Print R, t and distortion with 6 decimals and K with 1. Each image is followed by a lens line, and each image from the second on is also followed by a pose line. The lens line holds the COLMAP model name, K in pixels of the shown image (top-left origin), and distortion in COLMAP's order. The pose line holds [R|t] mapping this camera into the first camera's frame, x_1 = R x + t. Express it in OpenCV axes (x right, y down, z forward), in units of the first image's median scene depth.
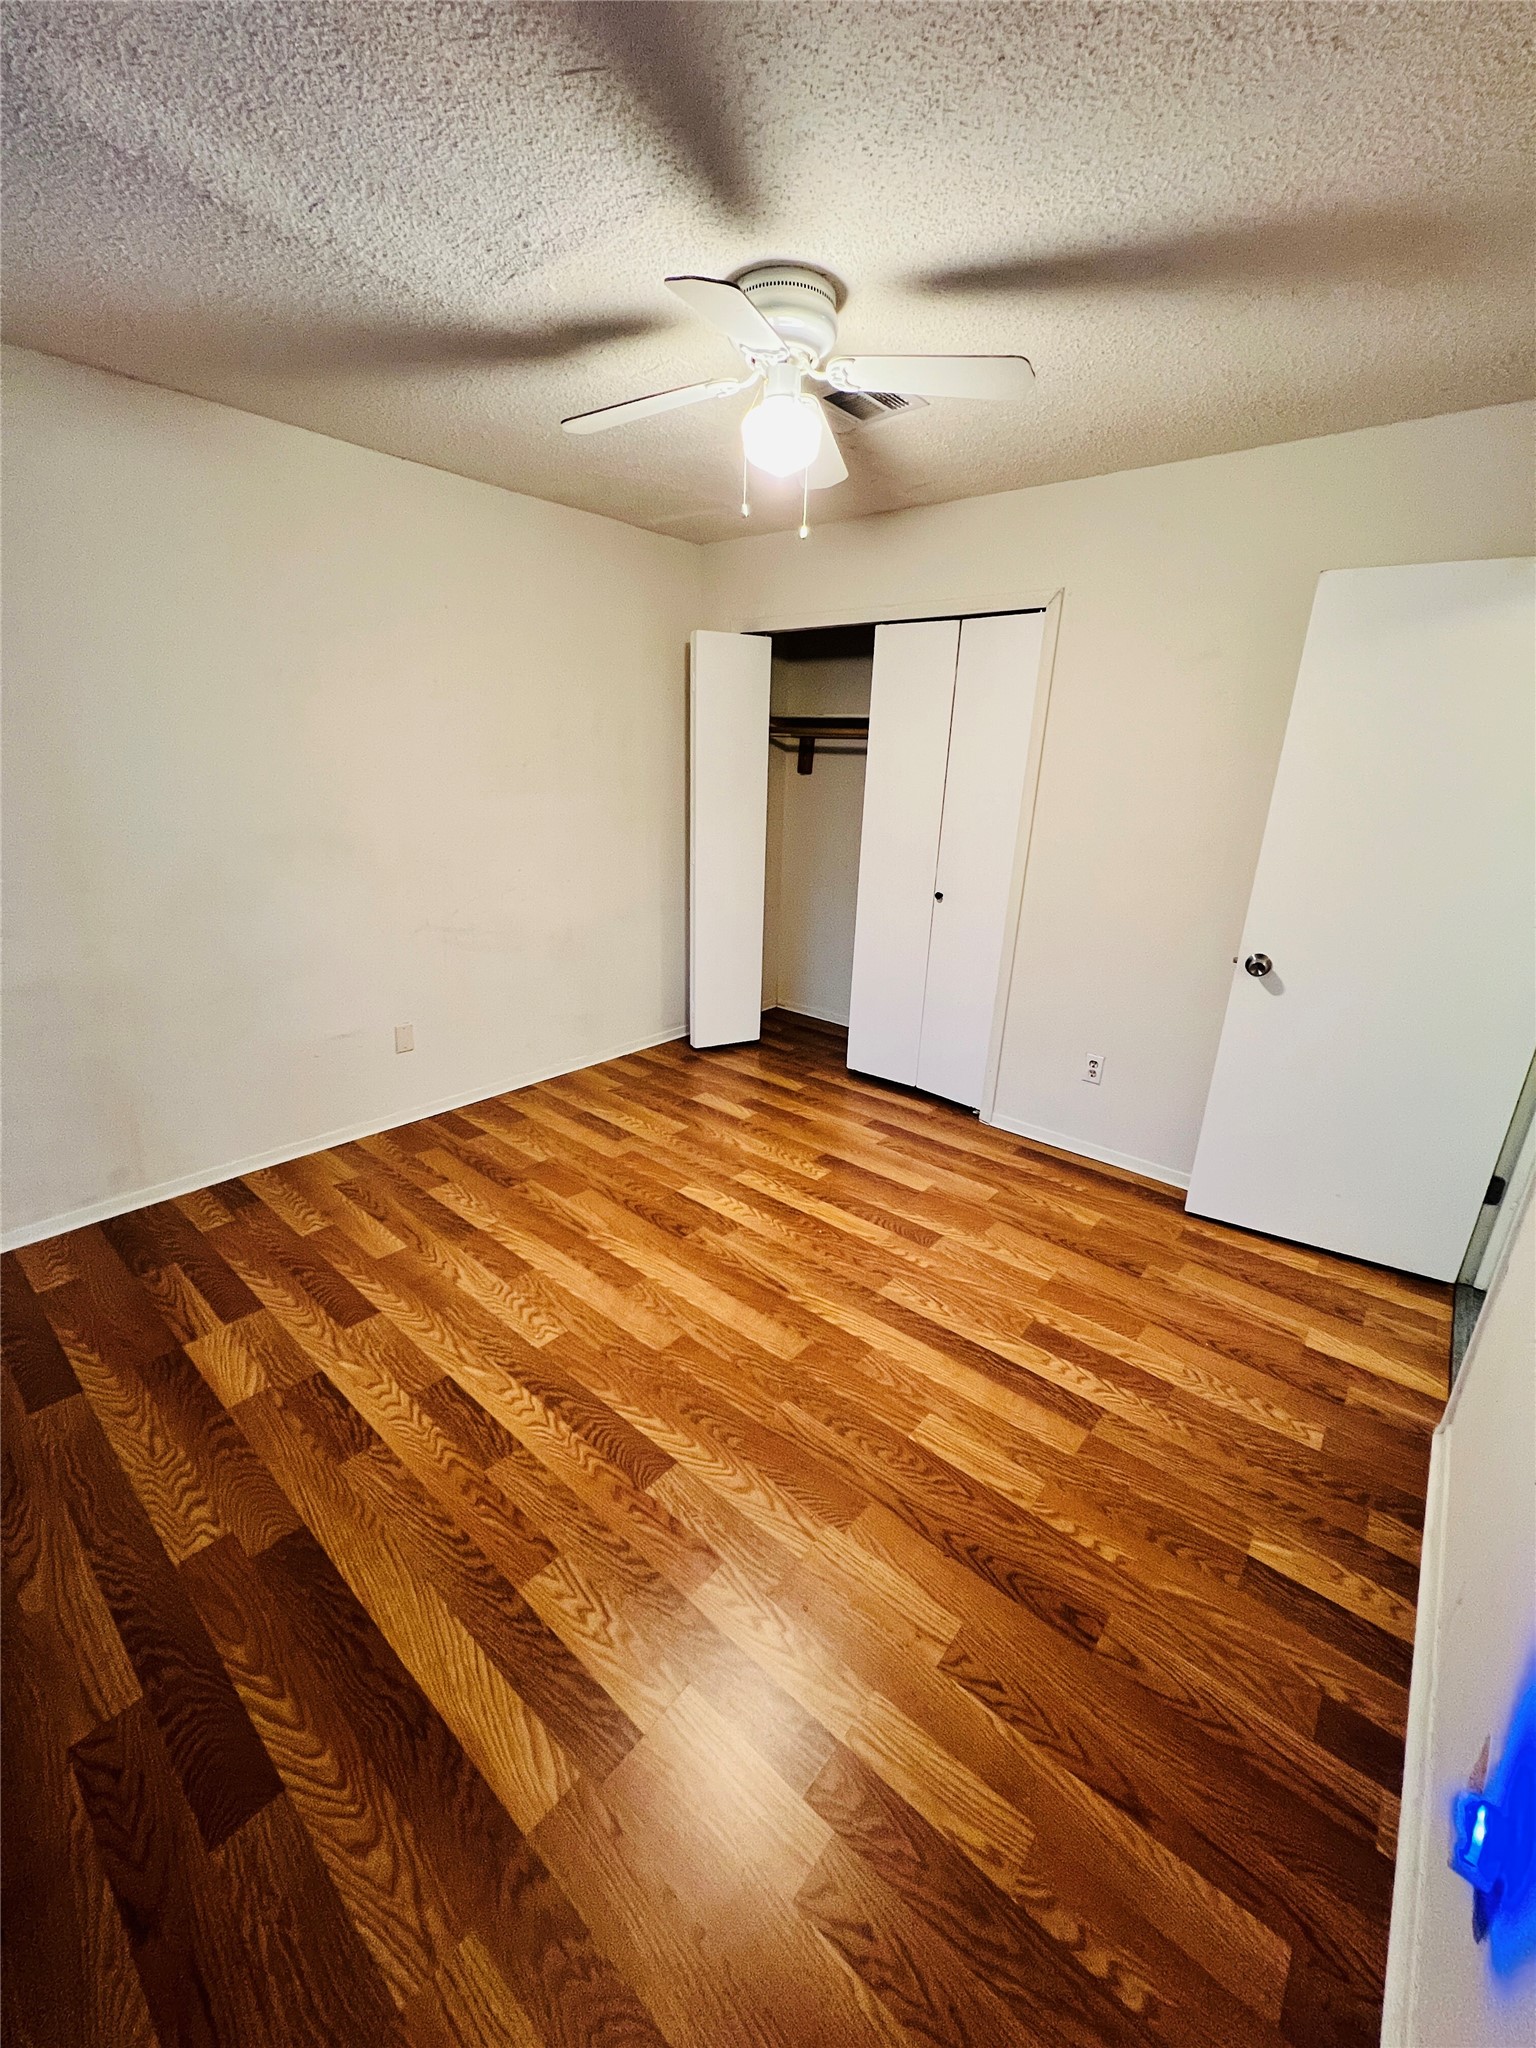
lens RADIAL K [[818.0, 0, 764.5], [0, 818.0, 1027.3], [0, 0, 1]] dist [-0.006065, 0.001464]
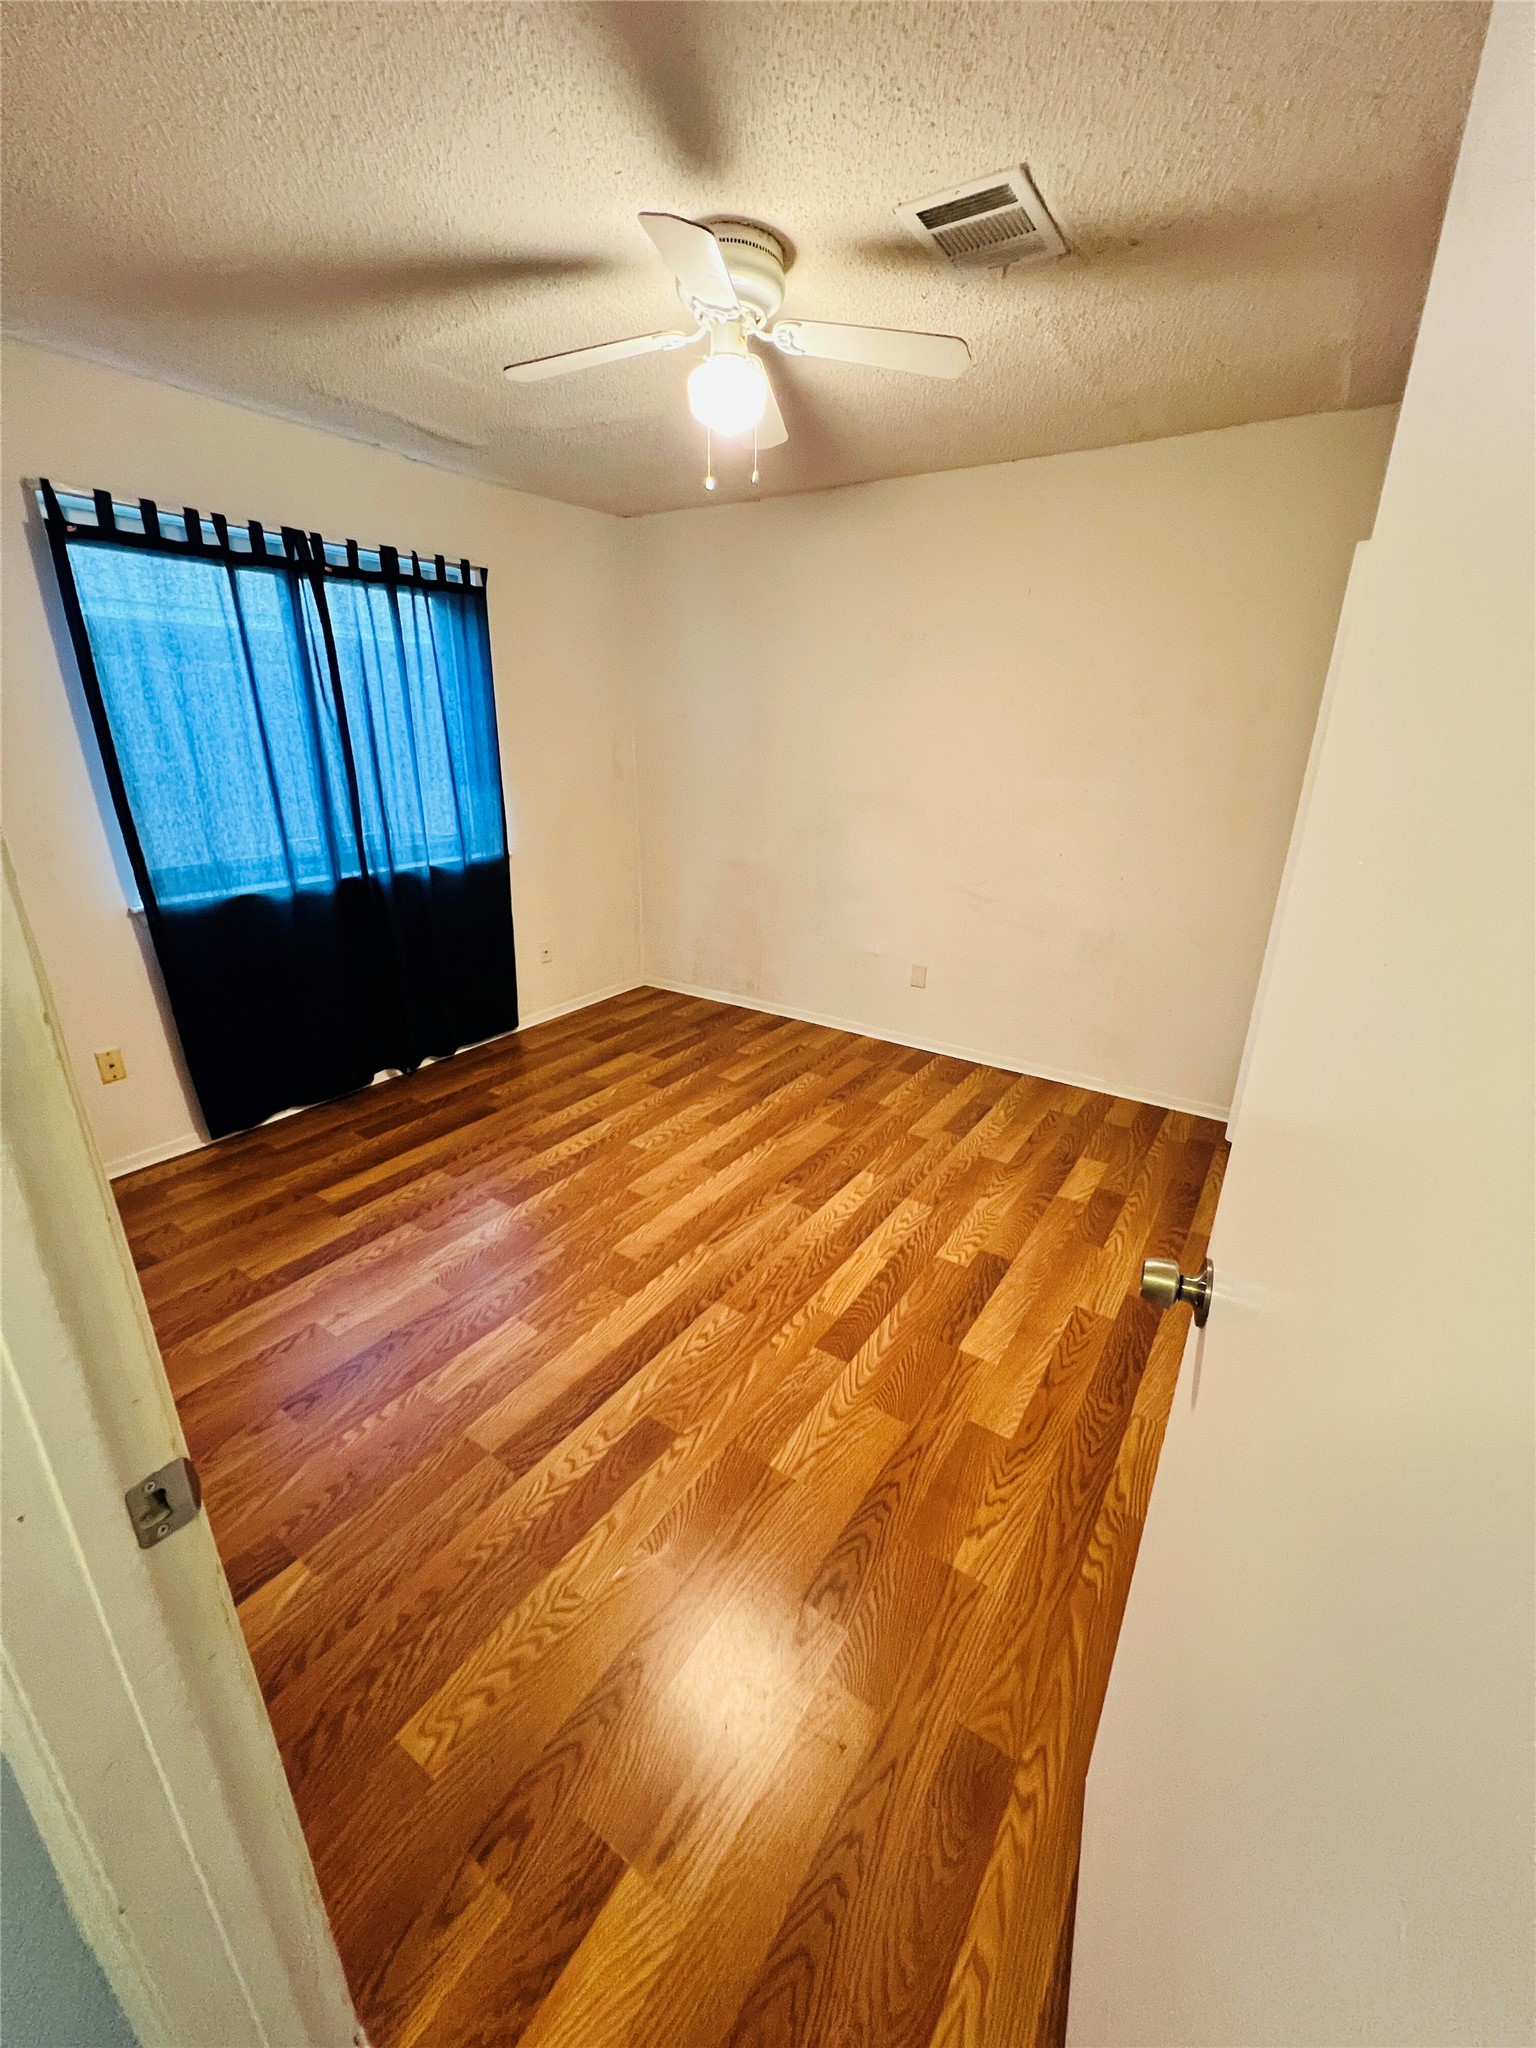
lens RADIAL K [[818.0, 0, 775.6], [0, 818.0, 1019.3], [0, 0, 1]] dist [-0.006065, 0.001464]
pose [[0.124854, 0.306484, -0.943652, 0.896369], [-0.327938, 0.910388, 0.252291, -0.214020], [0.936412, 0.277960, 0.214173, 0.759188]]
